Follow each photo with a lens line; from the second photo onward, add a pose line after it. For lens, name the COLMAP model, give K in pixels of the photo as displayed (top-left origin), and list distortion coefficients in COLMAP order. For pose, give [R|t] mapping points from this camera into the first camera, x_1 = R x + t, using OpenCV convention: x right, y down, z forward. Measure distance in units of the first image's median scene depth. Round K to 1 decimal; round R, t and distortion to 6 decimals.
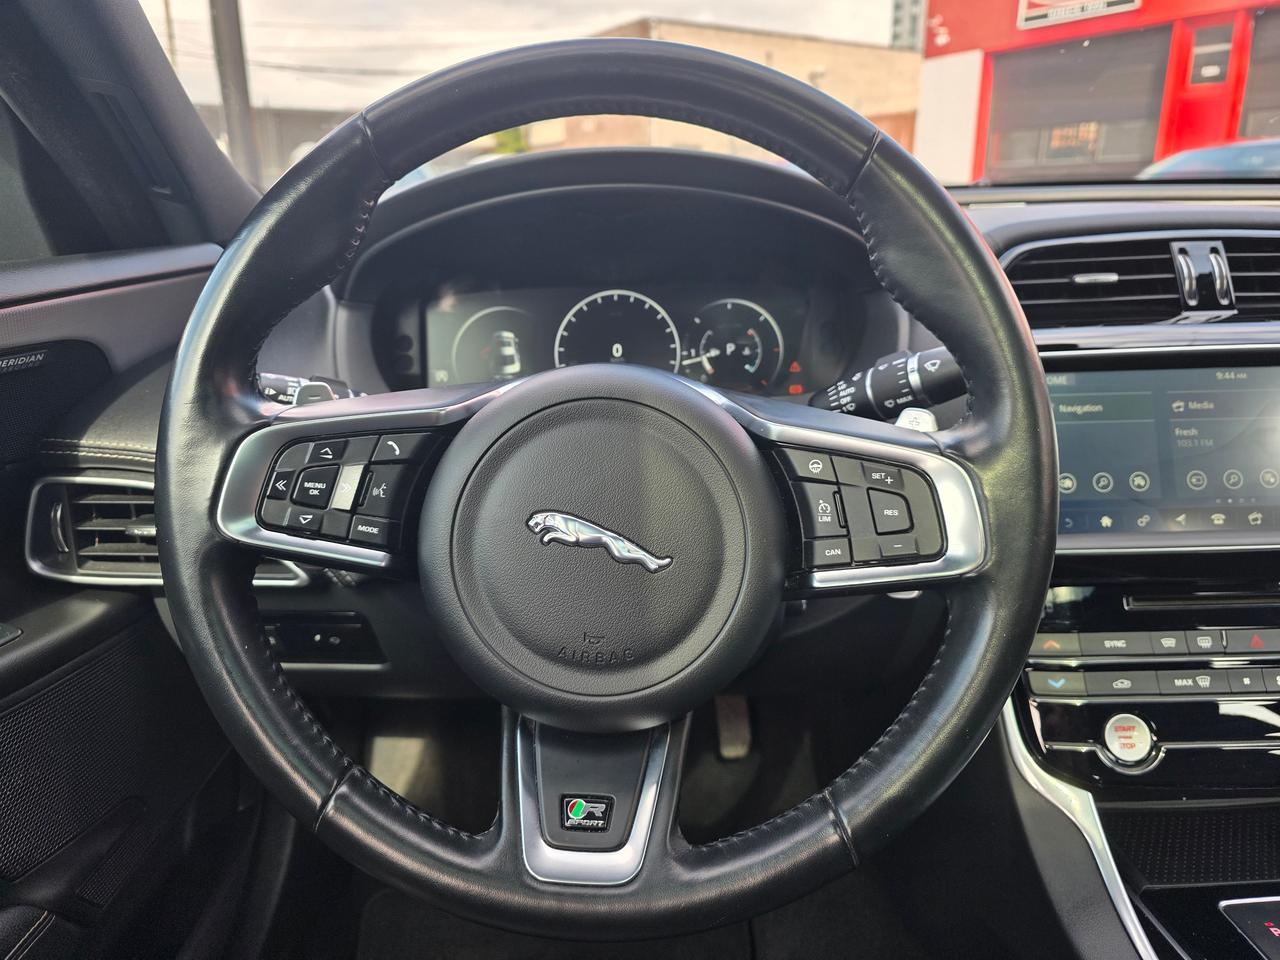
lens RADIAL K [[863.7, 0, 633.7], [0, 863.7, 467.9], [0, 0, 1]] dist [0.049664, -0.048488]
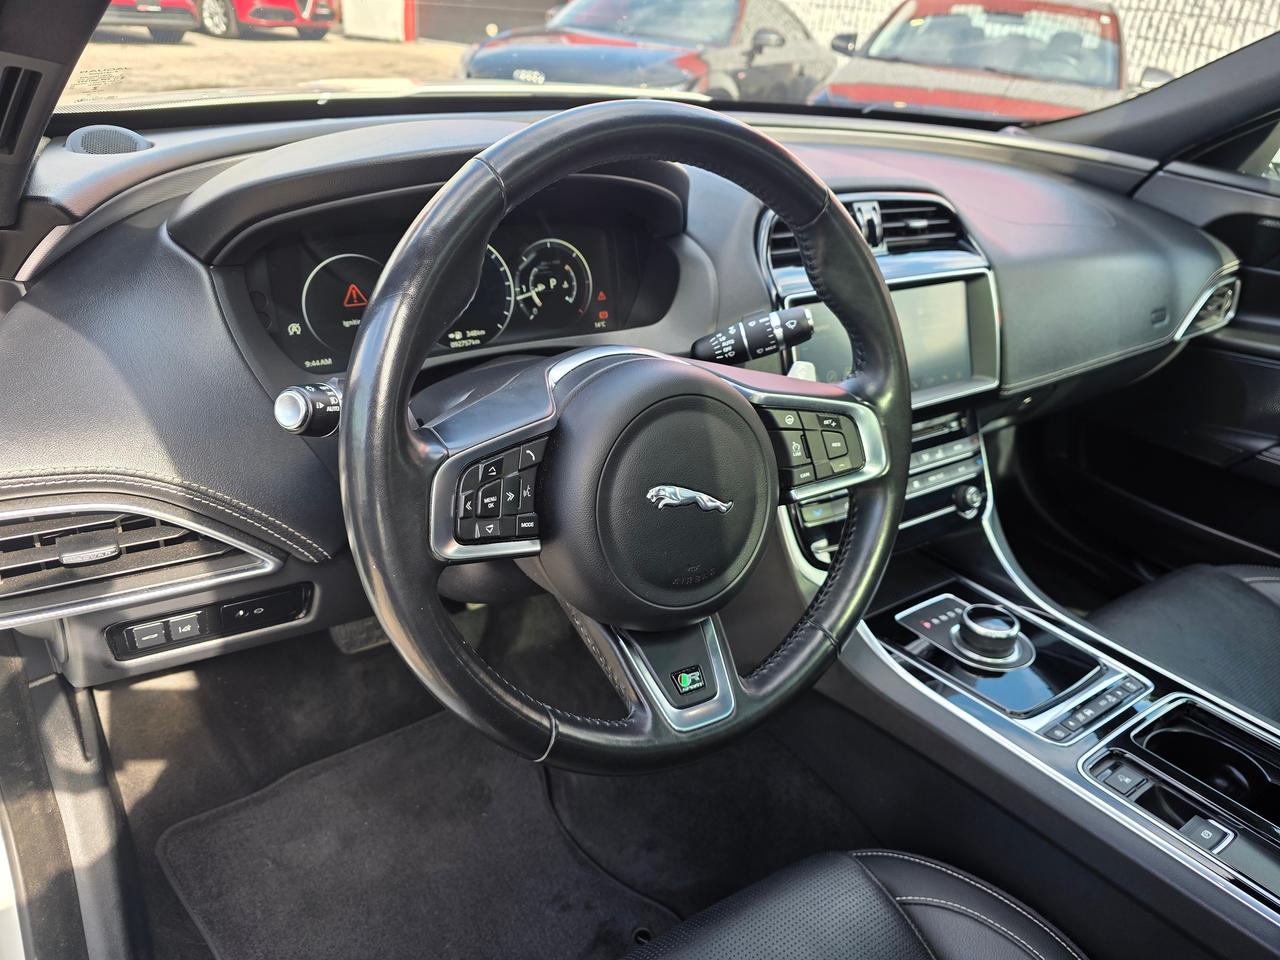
lens RADIAL K [[863.7, 0, 634.3], [0, 863.7, 473.2], [0, 0, 1]] dist [0.049664, -0.048488]
pose [[0.825752, -0.180534, 0.534361, -0.665762], [0.060684, 0.970329, 0.234050, -0.224792], [-0.560760, -0.160840, 0.812206, -0.054575]]
